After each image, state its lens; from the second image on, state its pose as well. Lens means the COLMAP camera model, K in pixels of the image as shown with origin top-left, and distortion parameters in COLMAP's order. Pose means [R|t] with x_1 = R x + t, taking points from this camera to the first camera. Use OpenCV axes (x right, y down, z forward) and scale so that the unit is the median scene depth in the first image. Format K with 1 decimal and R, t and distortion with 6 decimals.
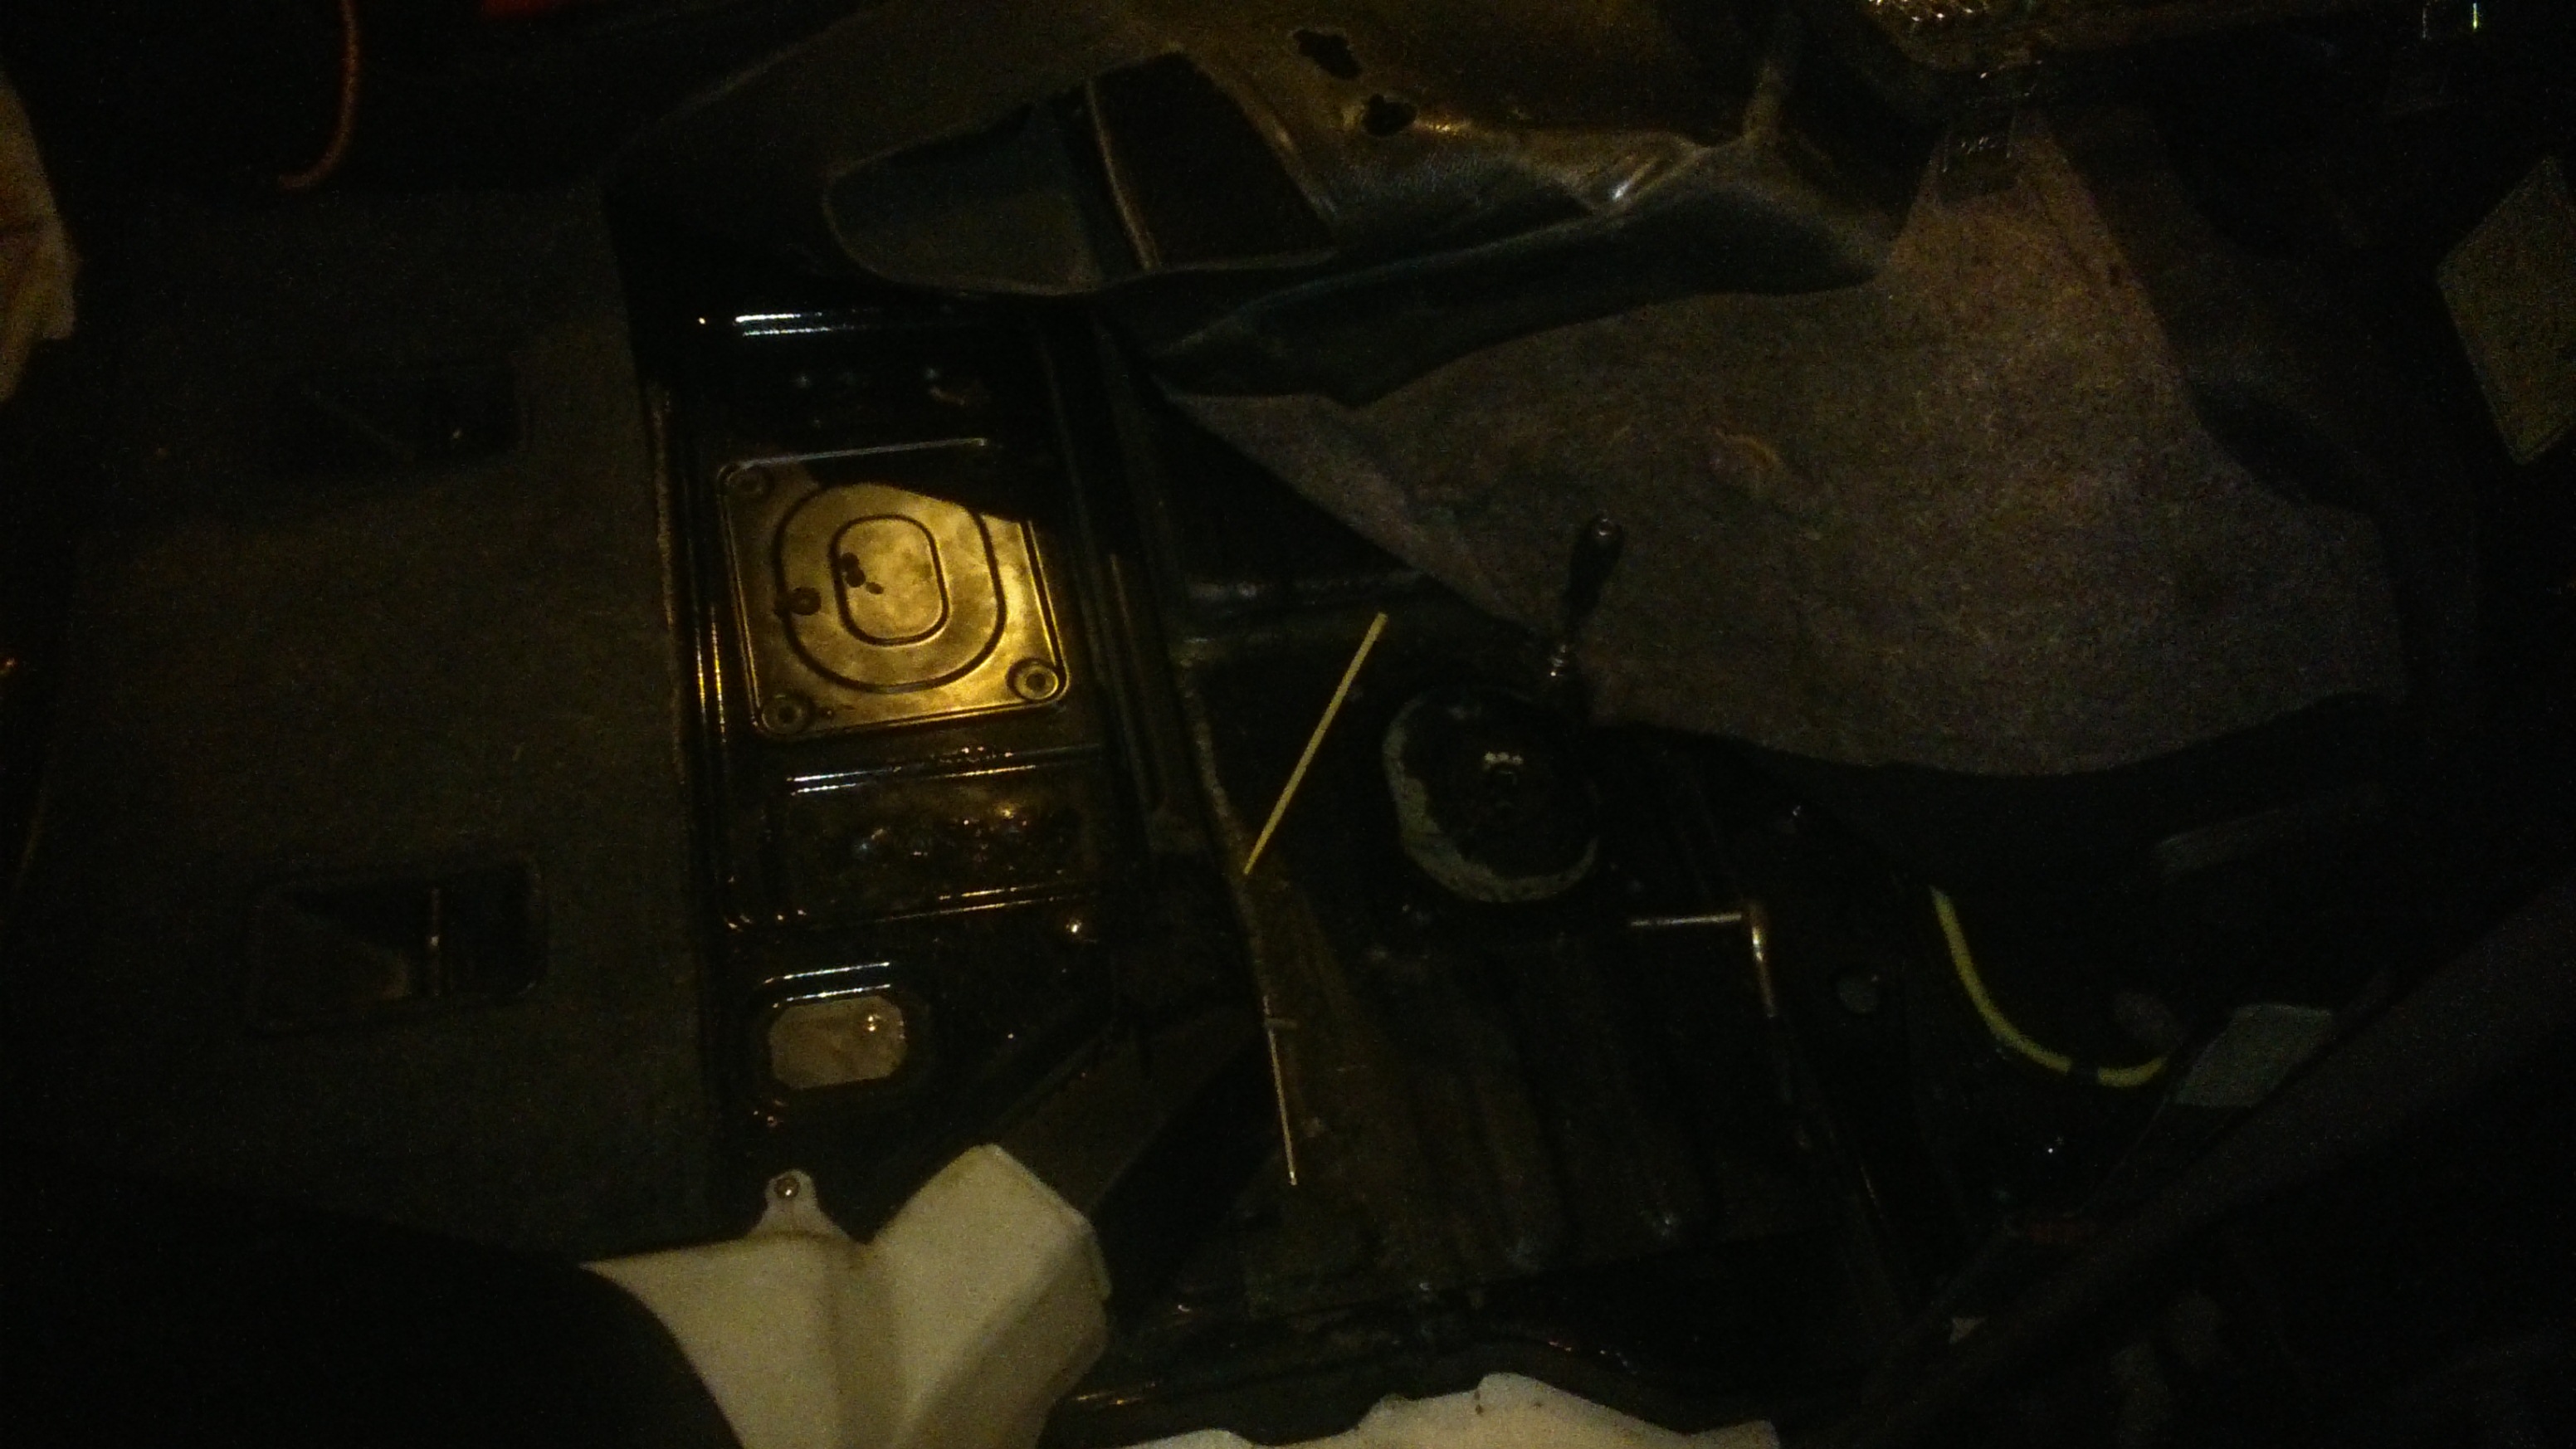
lens RADIAL K [[2072.7, 0, 1288.0], [0, 2072.7, 724.5], [0, 0, 1]] dist [0.061559, -0.133247]
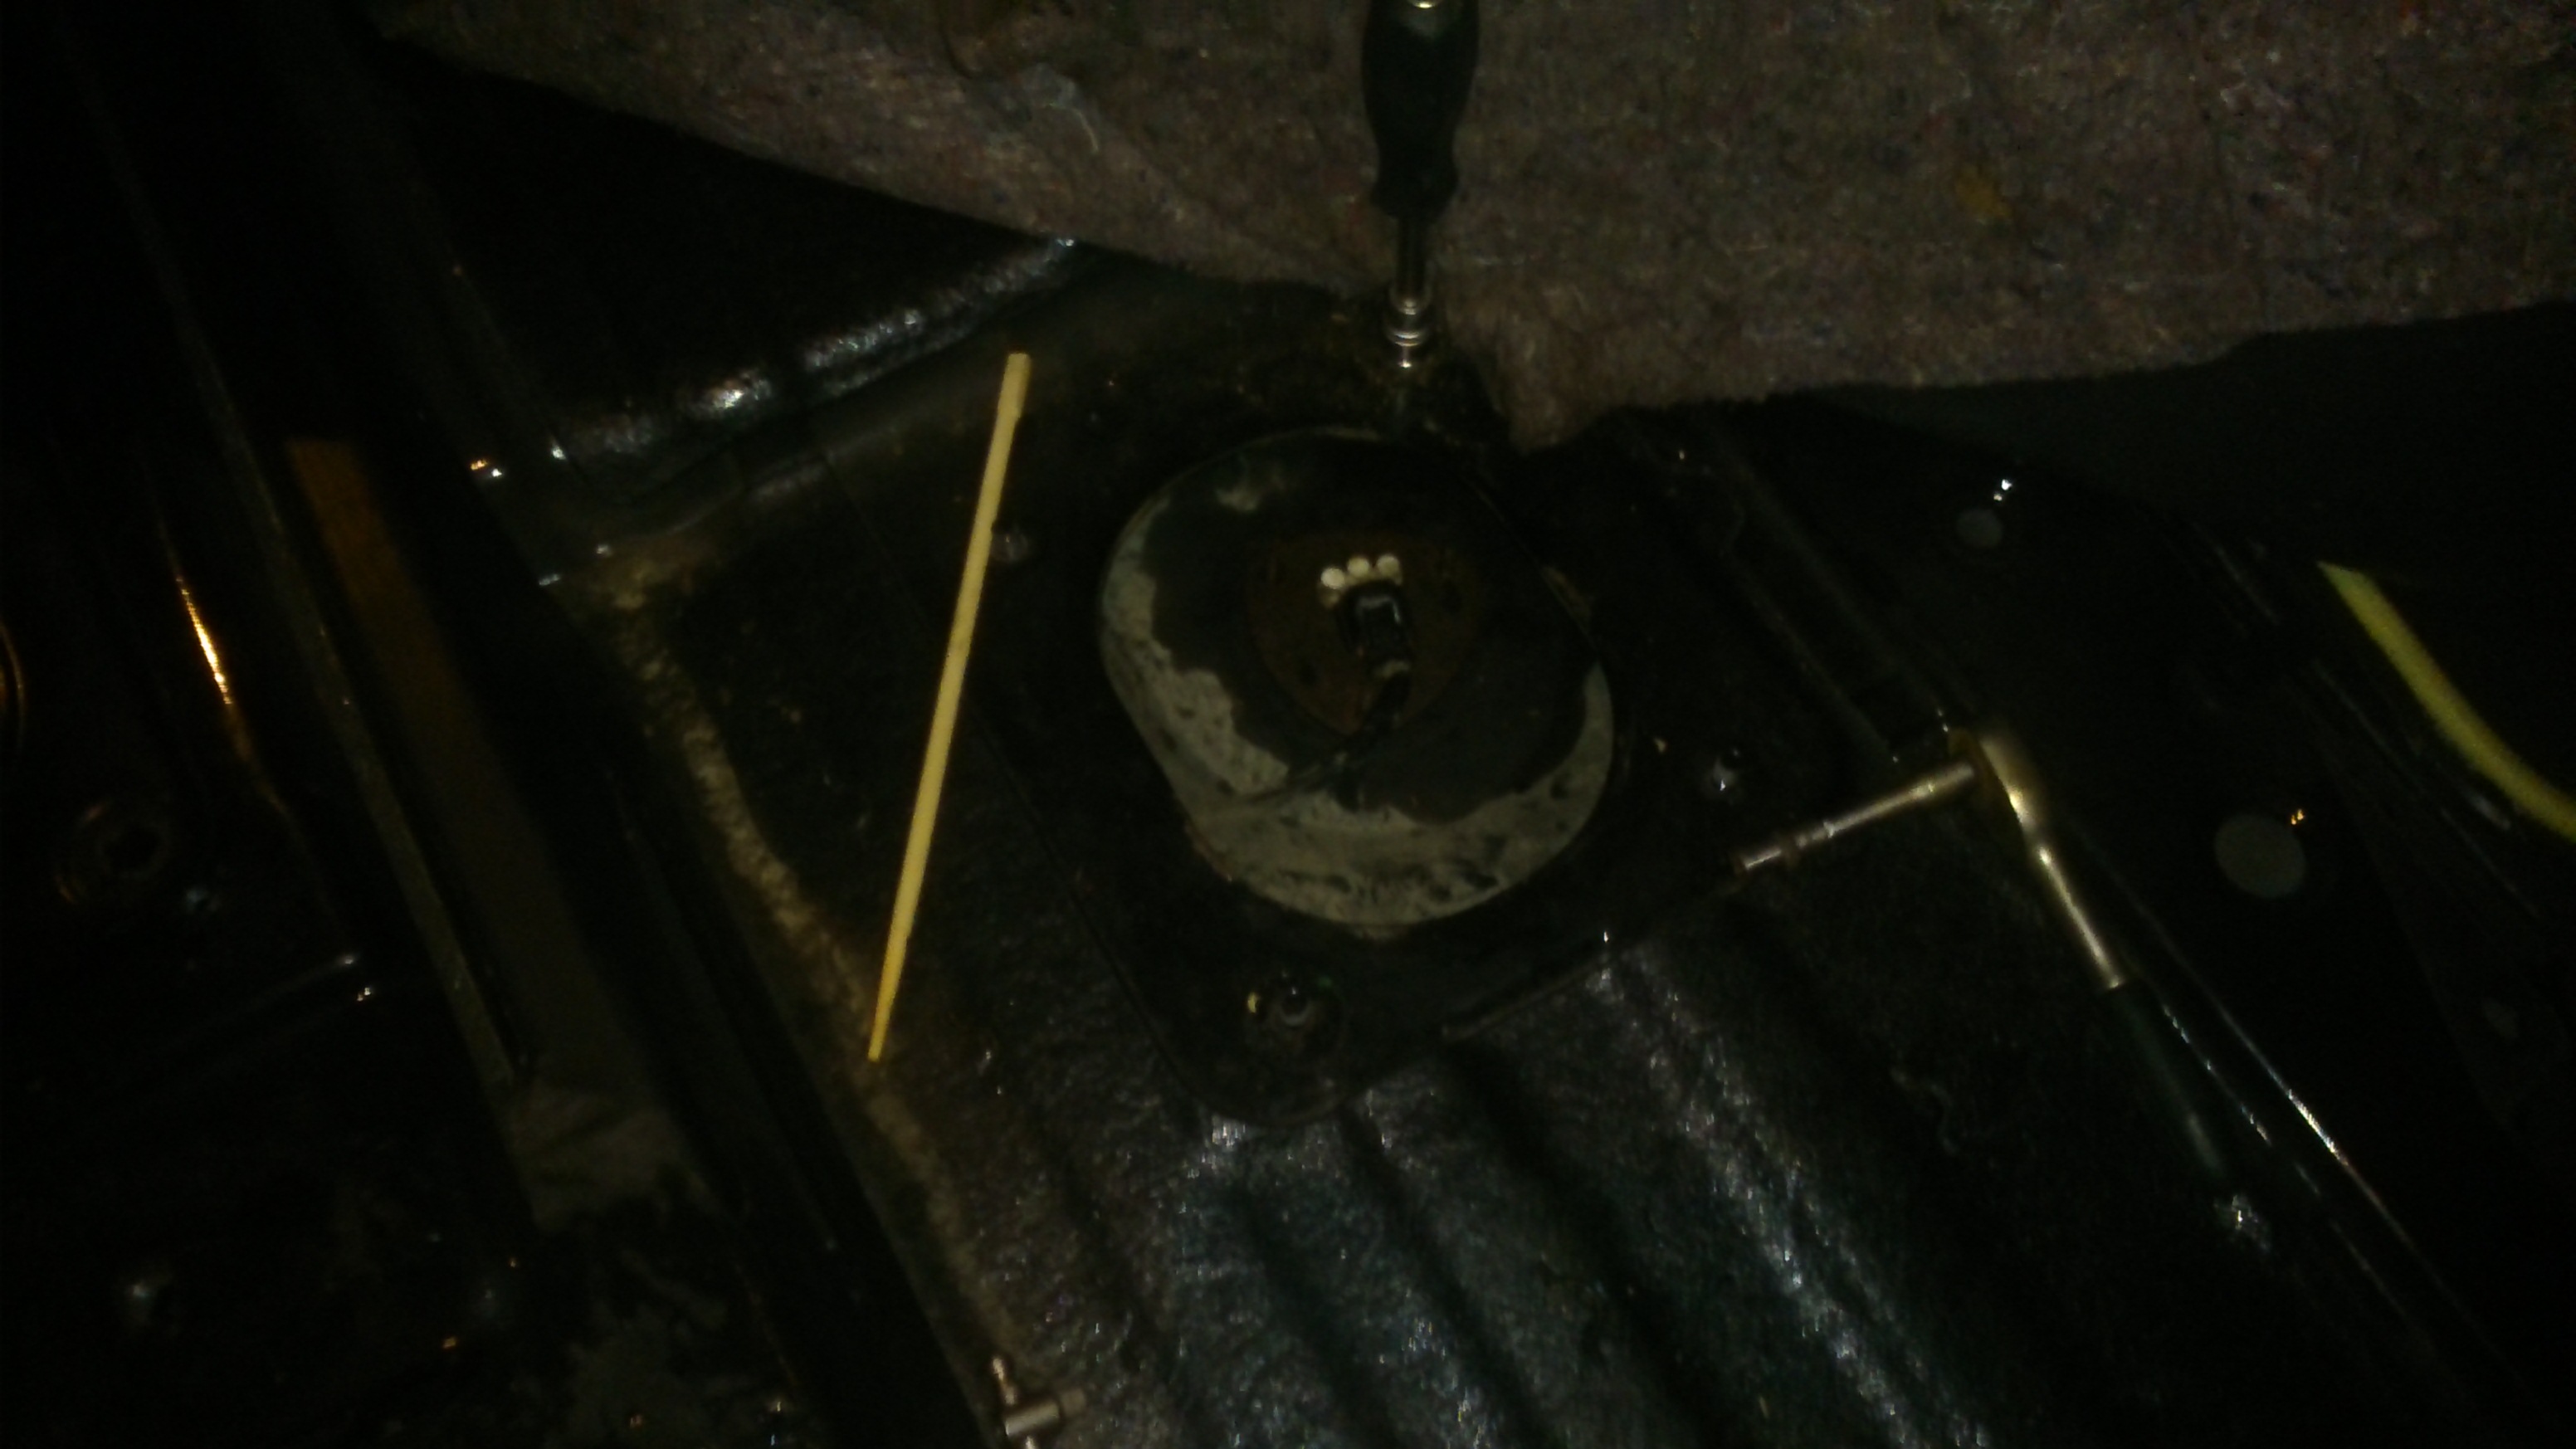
lens RADIAL K [[2072.7, 0, 1288.0], [0, 2072.7, 724.5], [0, 0, 1]] dist [0.061559, -0.133247]
pose [[0.947655, -0.318619, 0.020783, 0.068881], [0.311190, 0.936211, 0.163308, -0.033881], [-0.071490, -0.148292, 0.986356, 0.540917]]
